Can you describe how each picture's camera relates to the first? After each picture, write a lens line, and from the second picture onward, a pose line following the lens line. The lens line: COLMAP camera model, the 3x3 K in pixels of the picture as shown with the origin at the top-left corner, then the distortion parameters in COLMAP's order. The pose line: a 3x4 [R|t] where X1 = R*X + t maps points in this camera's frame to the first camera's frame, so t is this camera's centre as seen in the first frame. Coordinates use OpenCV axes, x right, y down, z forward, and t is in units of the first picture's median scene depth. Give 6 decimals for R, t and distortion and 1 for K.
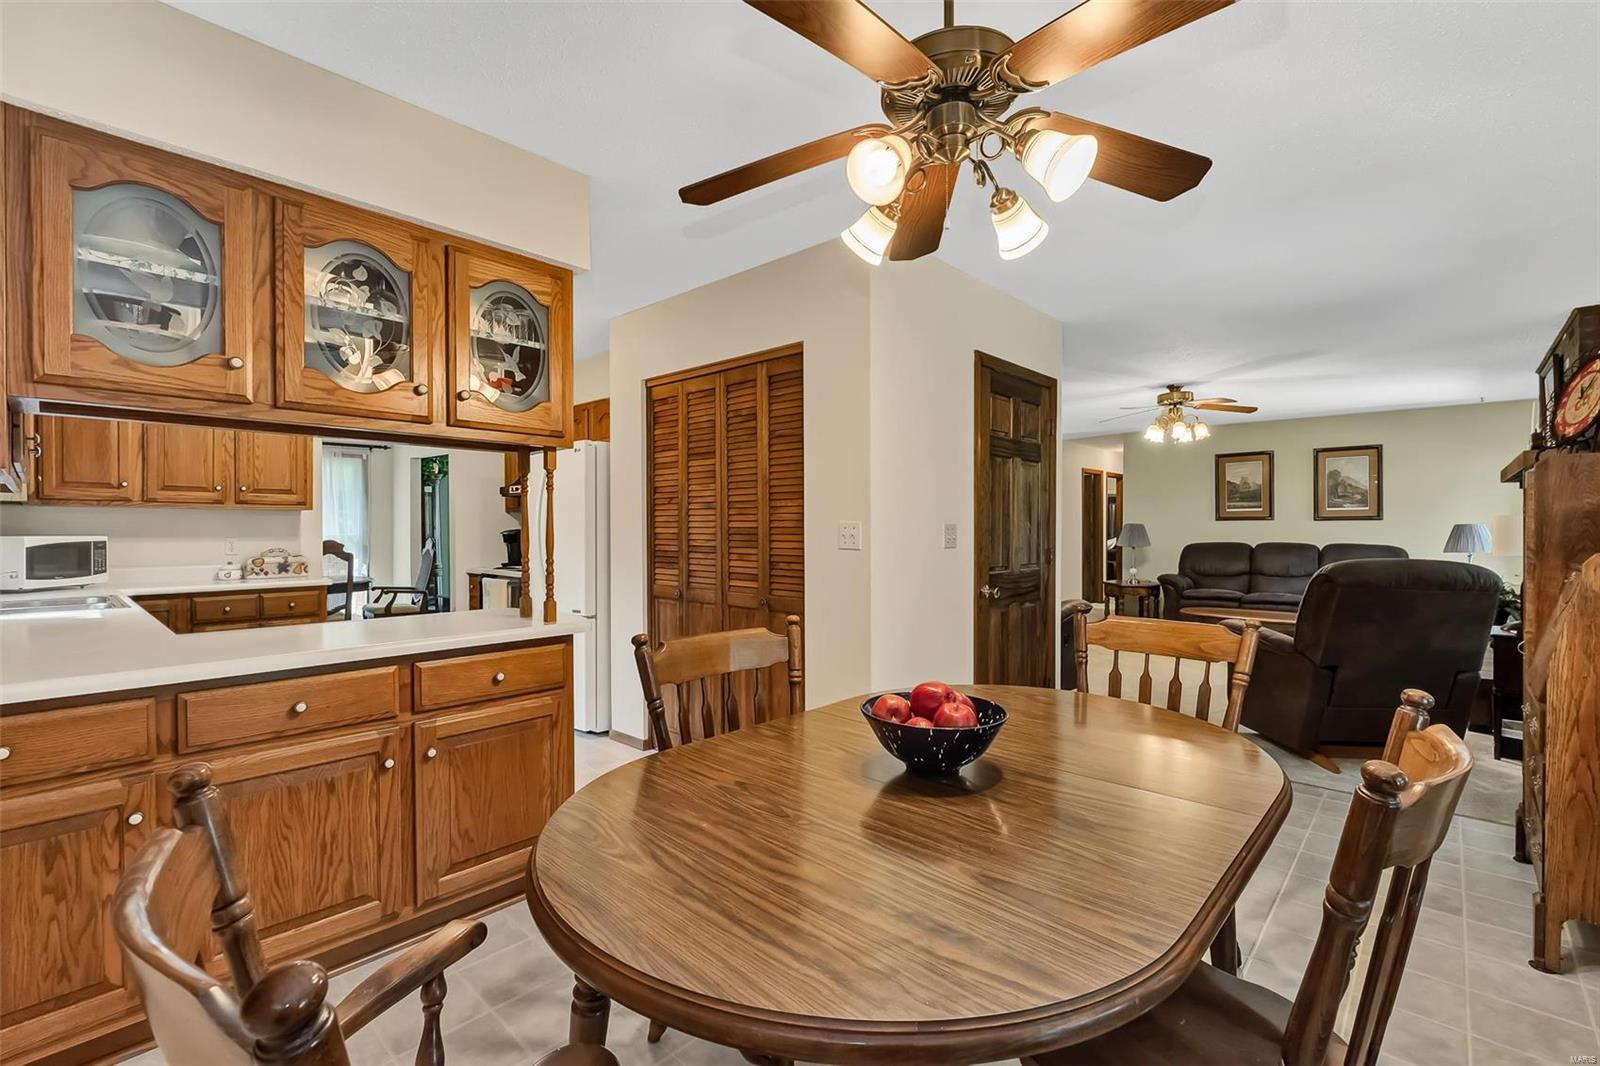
lens RADIAL K [[708.2, 0, 790.9], [0, 708.2, 531.0], [0, 0, 1]] dist [-0.005148, -0.000775]
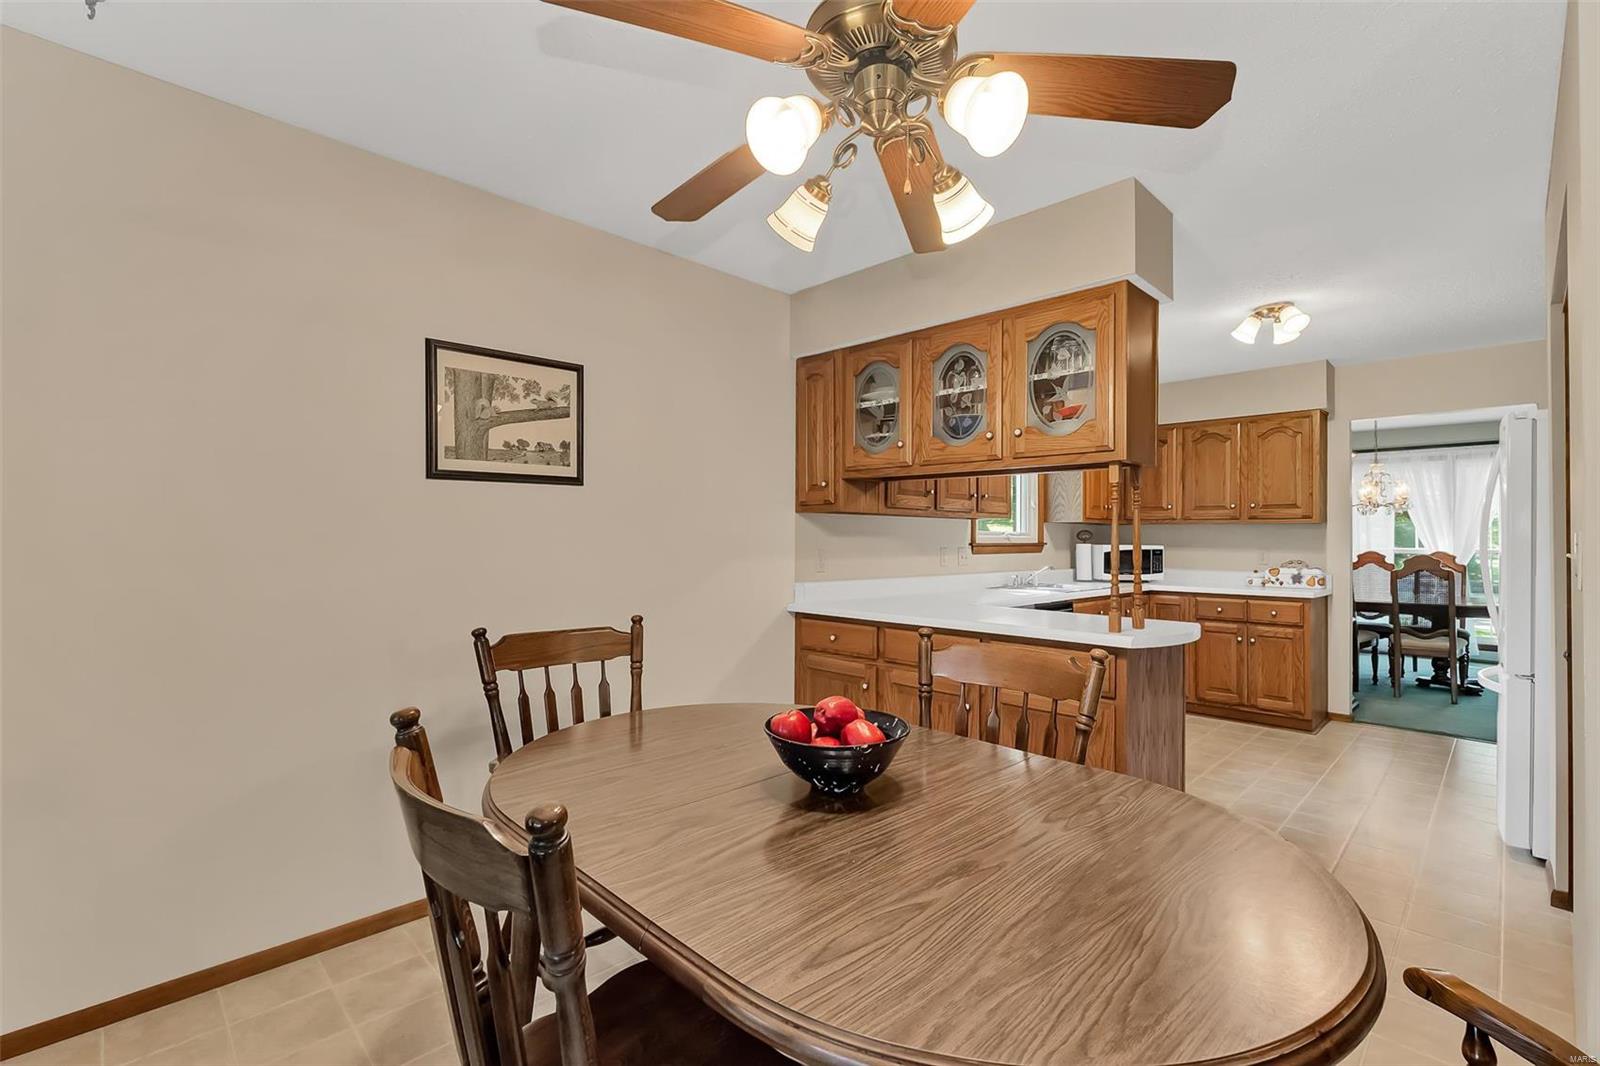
lens RADIAL K [[708.2, 0, 800.0], [0, 708.2, 529.0], [0, 0, 1]] dist [-0.005148, -0.000775]
pose [[-0.030244, -0.010717, -0.999485, 0.338647], [-0.012045, 0.999874, -0.010356, -0.002200], [0.999470, 0.011725, -0.030369, 0.280033]]
